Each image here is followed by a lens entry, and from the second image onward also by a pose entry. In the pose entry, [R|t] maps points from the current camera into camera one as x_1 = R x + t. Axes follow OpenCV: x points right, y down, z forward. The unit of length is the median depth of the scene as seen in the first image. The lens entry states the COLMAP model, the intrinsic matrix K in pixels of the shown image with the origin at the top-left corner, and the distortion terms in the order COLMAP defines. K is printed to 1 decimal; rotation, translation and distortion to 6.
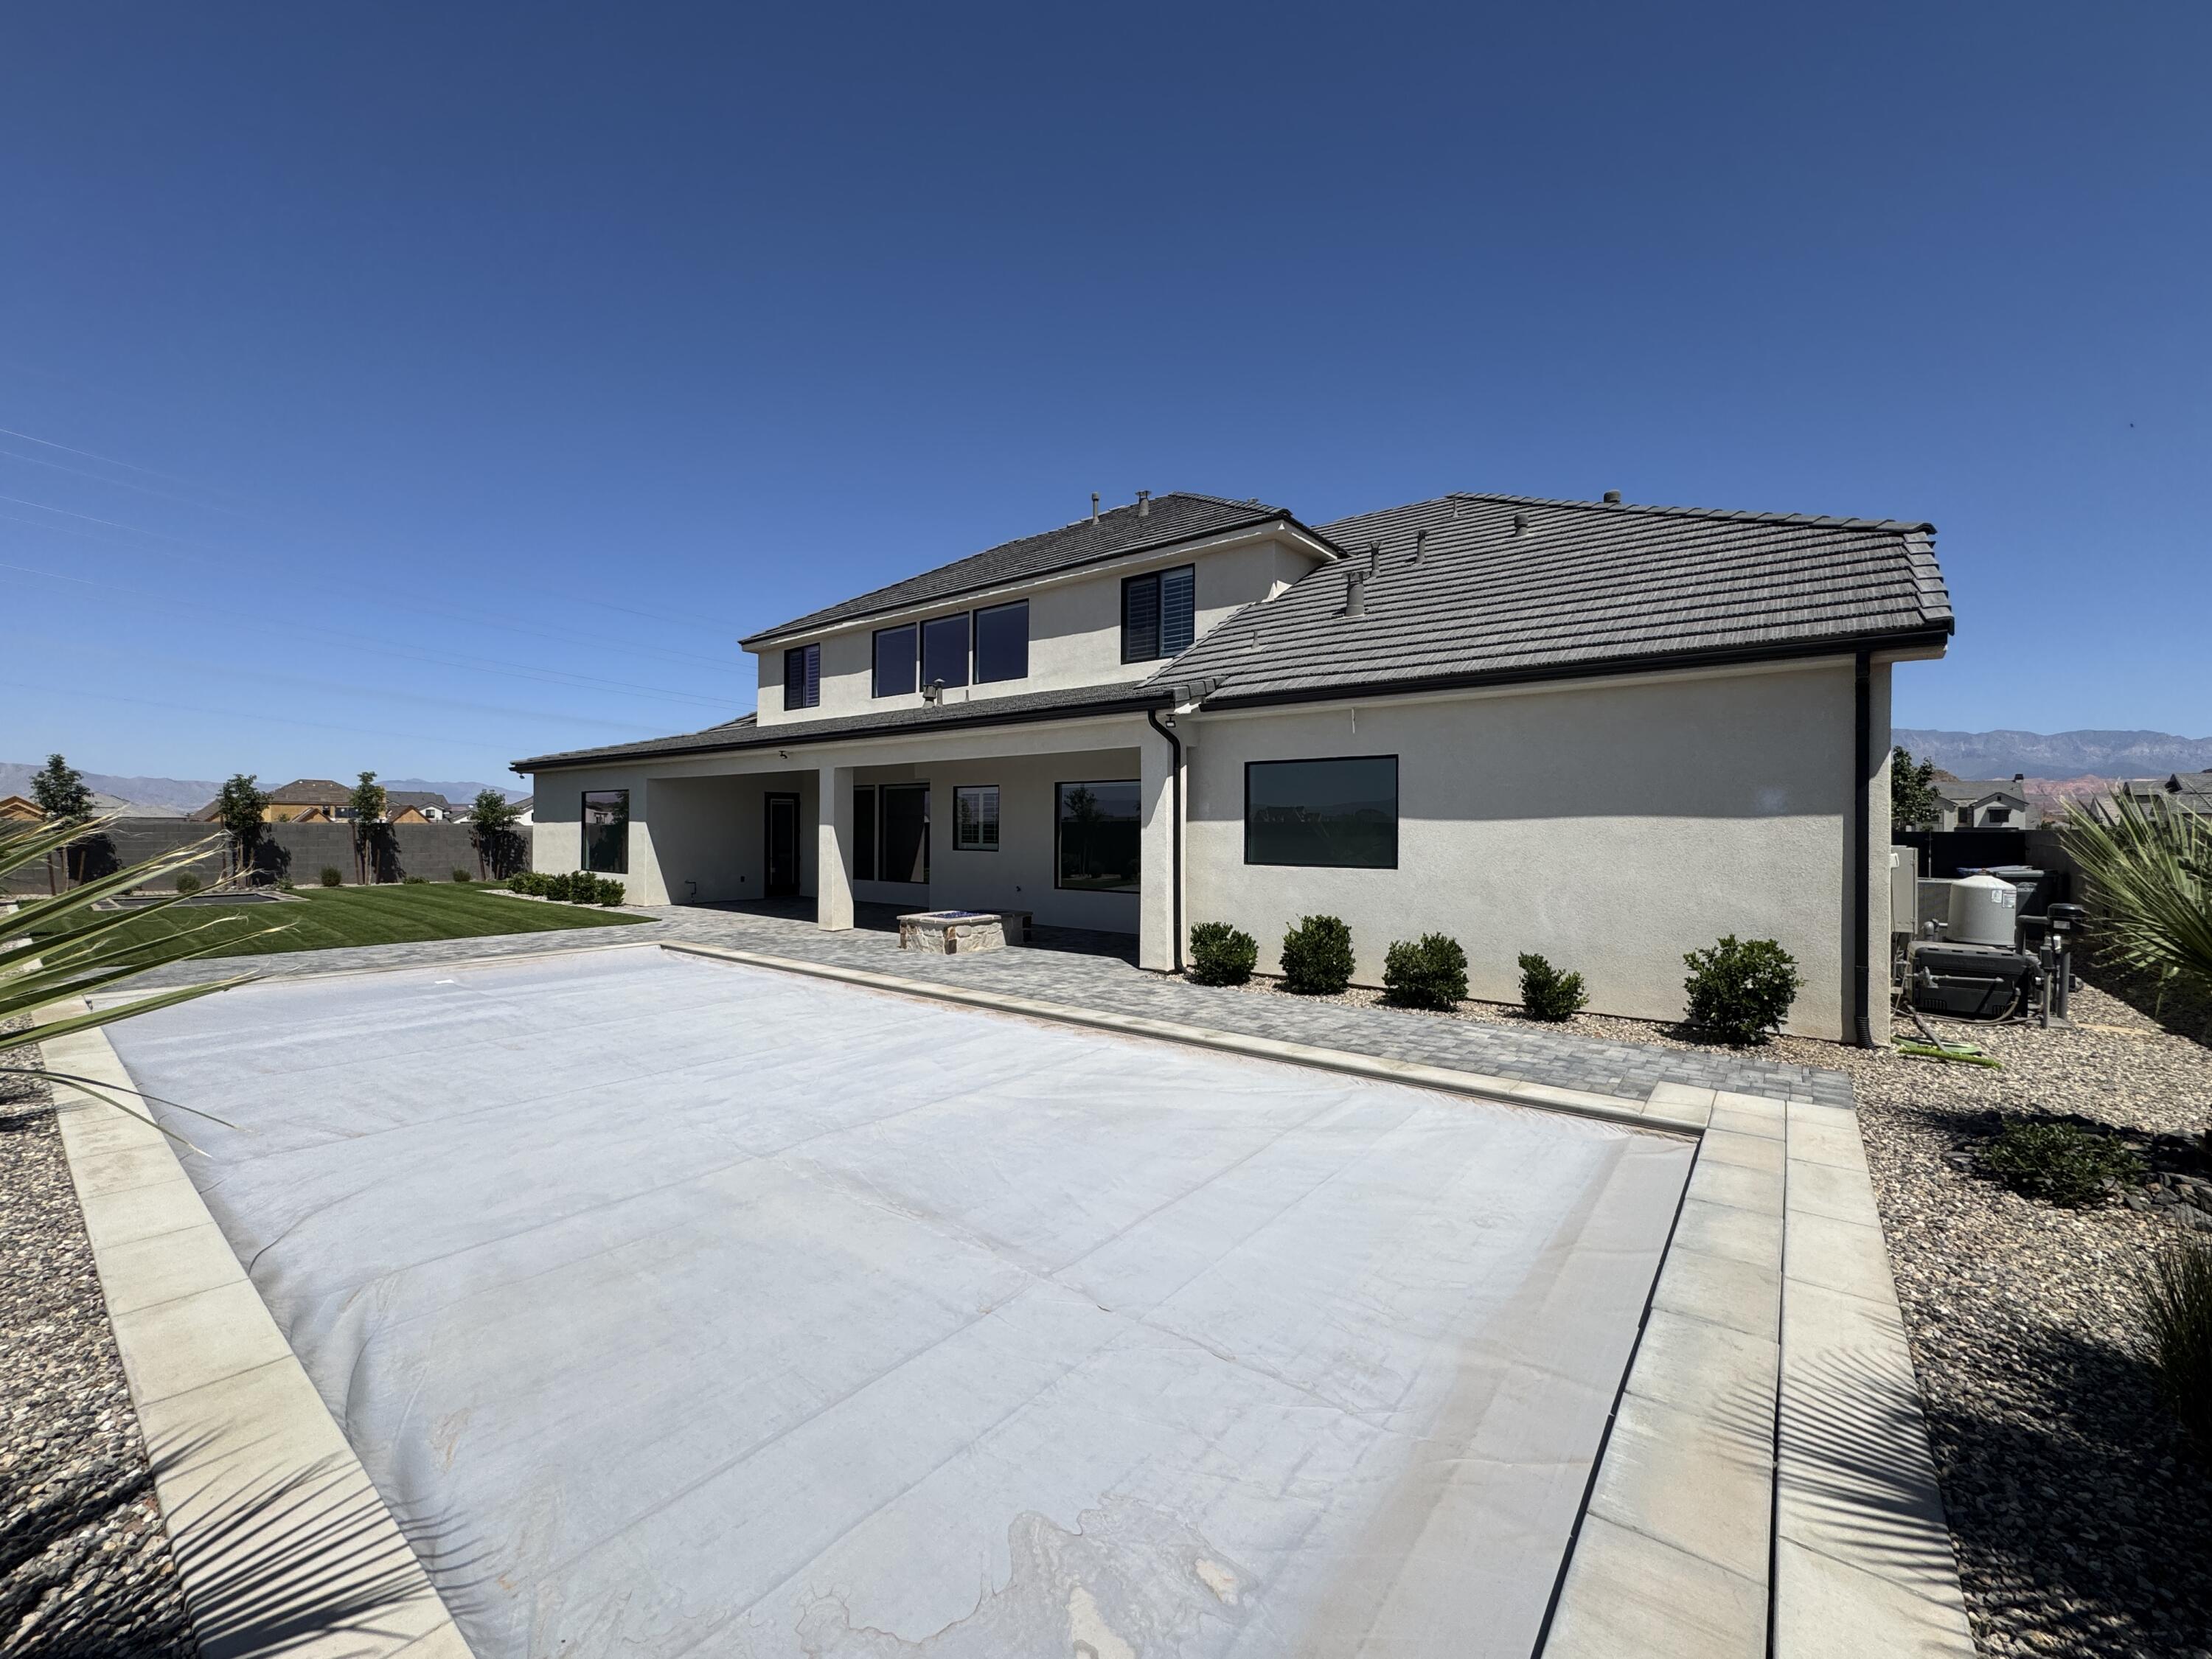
lens RADIAL K [[883.8, 0, 1115.5], [0, 883.8, 817.8], [0, 0, 1]] dist [-0.000651, 0.000269]
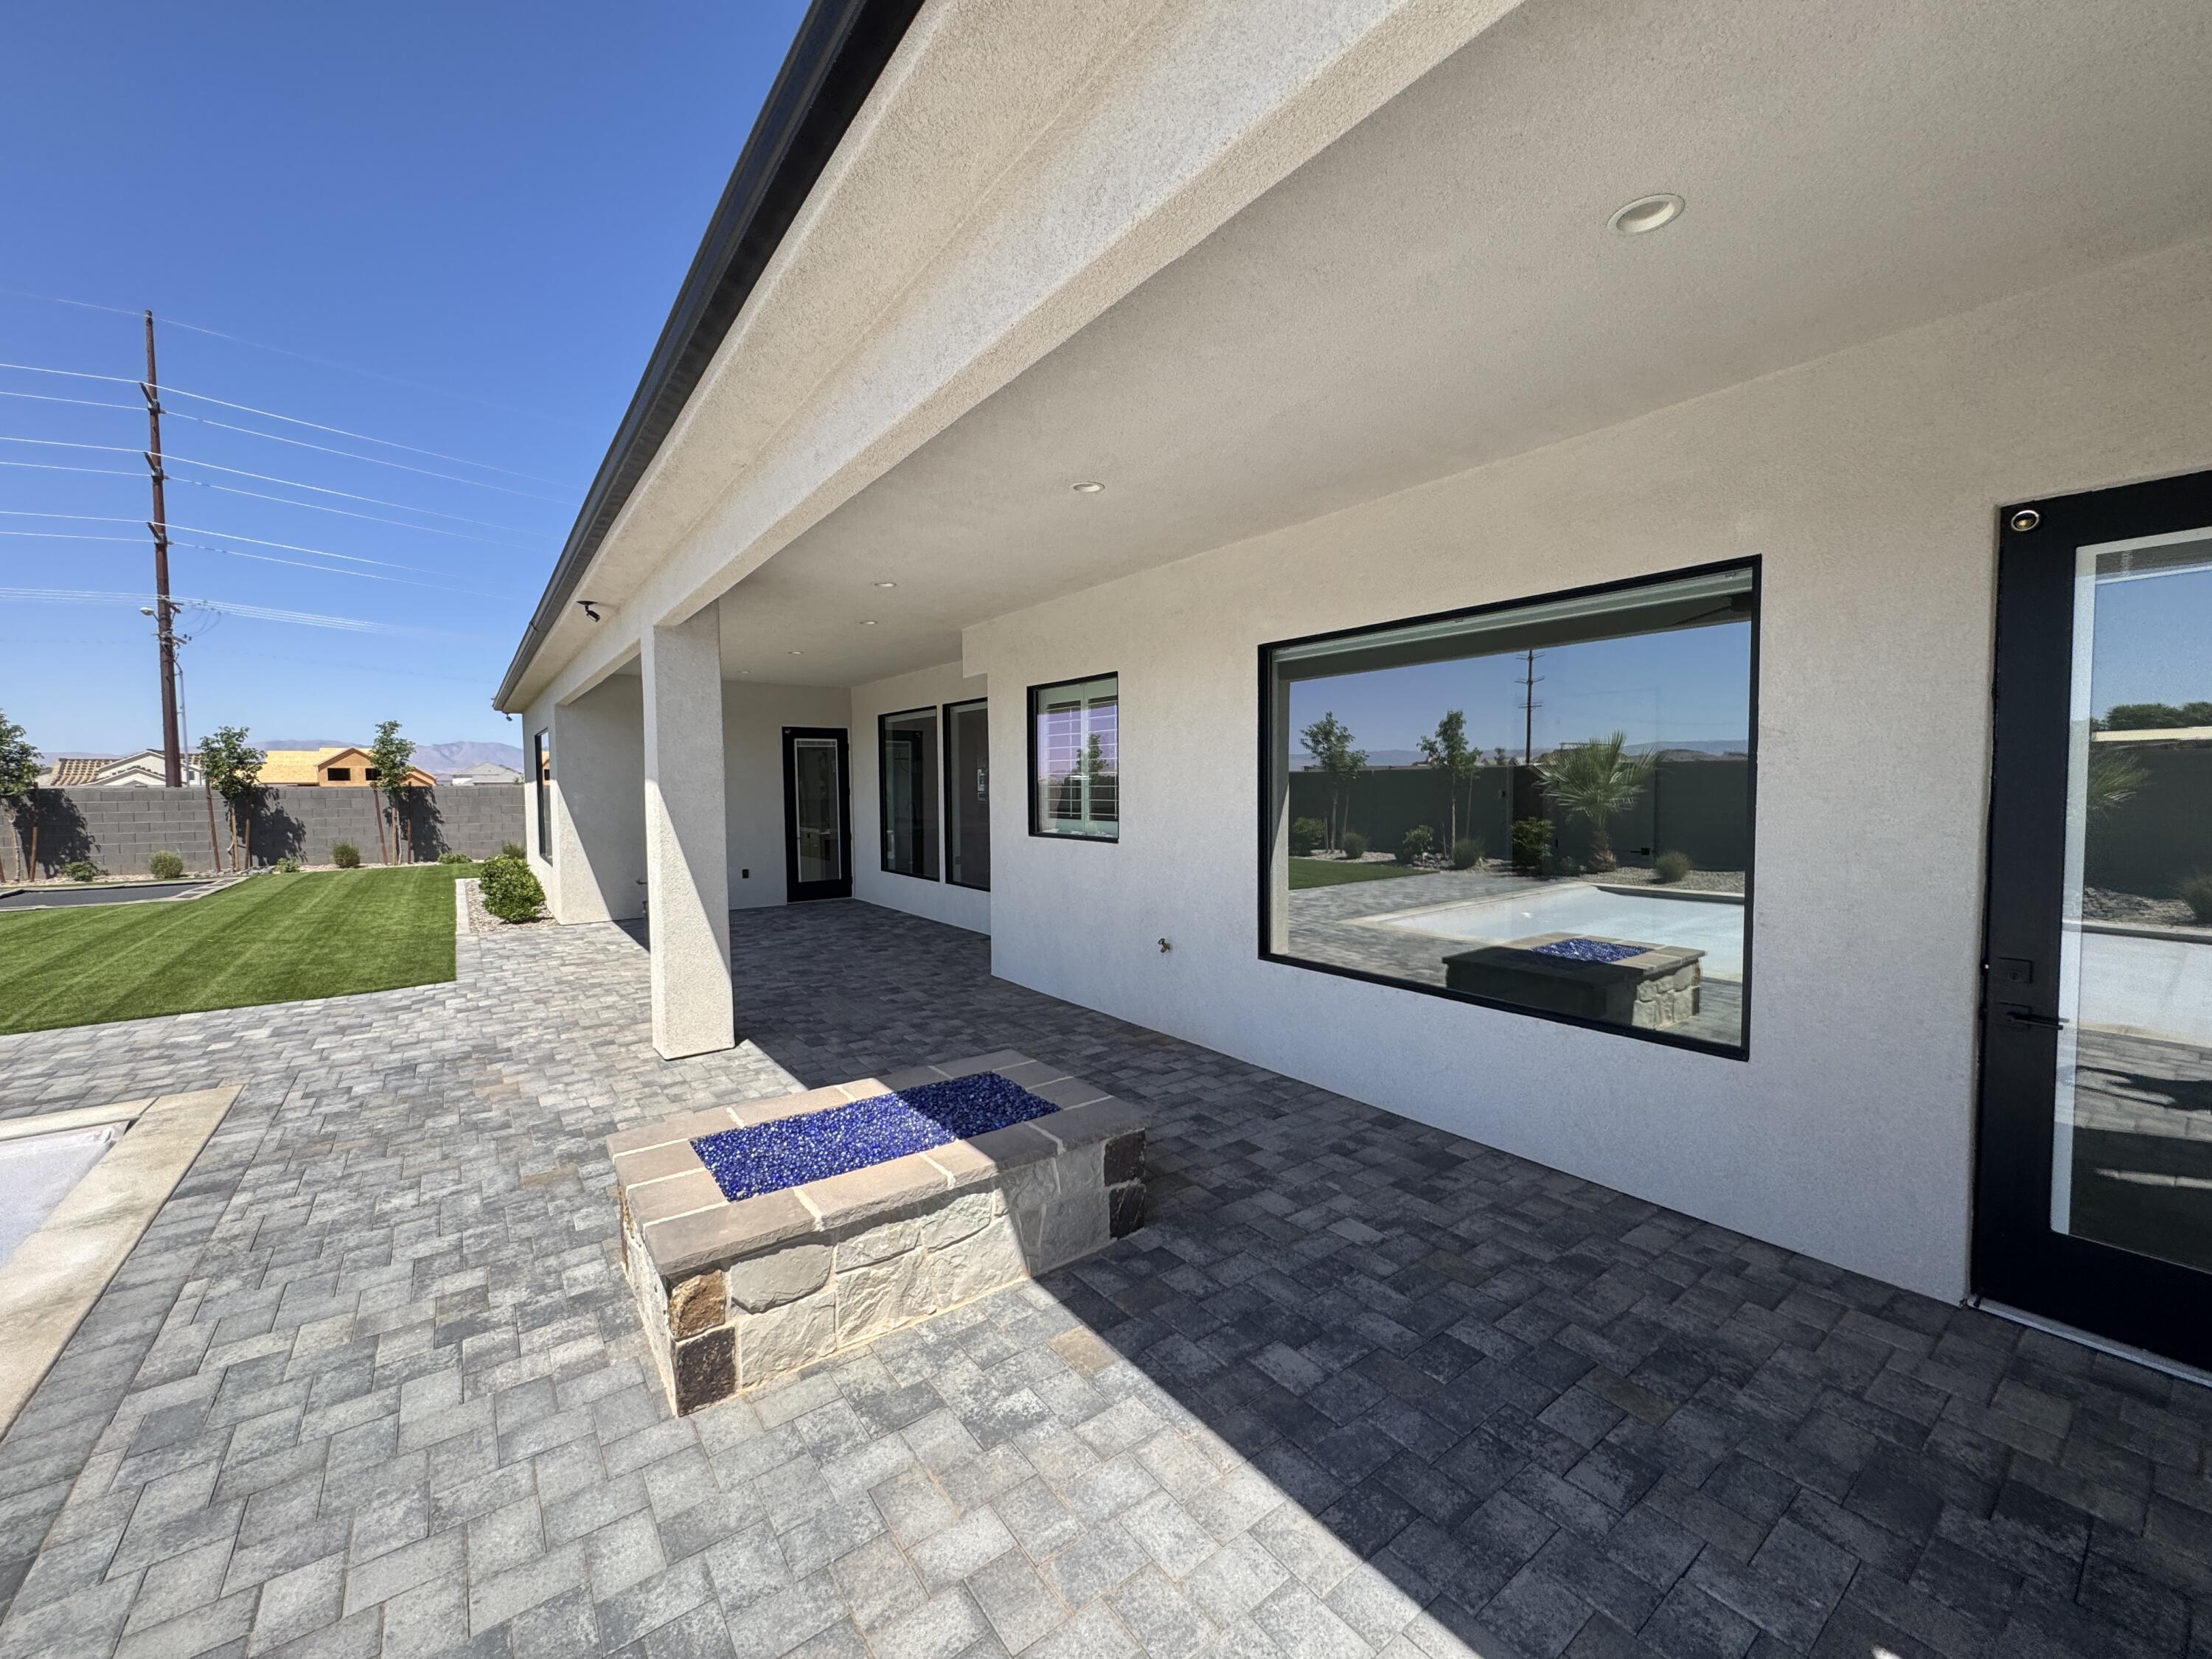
lens RADIAL K [[883.8, 0, 1124.4], [0, 883.8, 820.8], [0, 0, 1]] dist [-0.000651, 0.000269]
pose [[0.965720, -0.001736, -0.259579, -0.020540], [0.016594, 0.998345, 0.055056, 0.004354], [0.259054, -0.057476, 0.964151, 0.471459]]
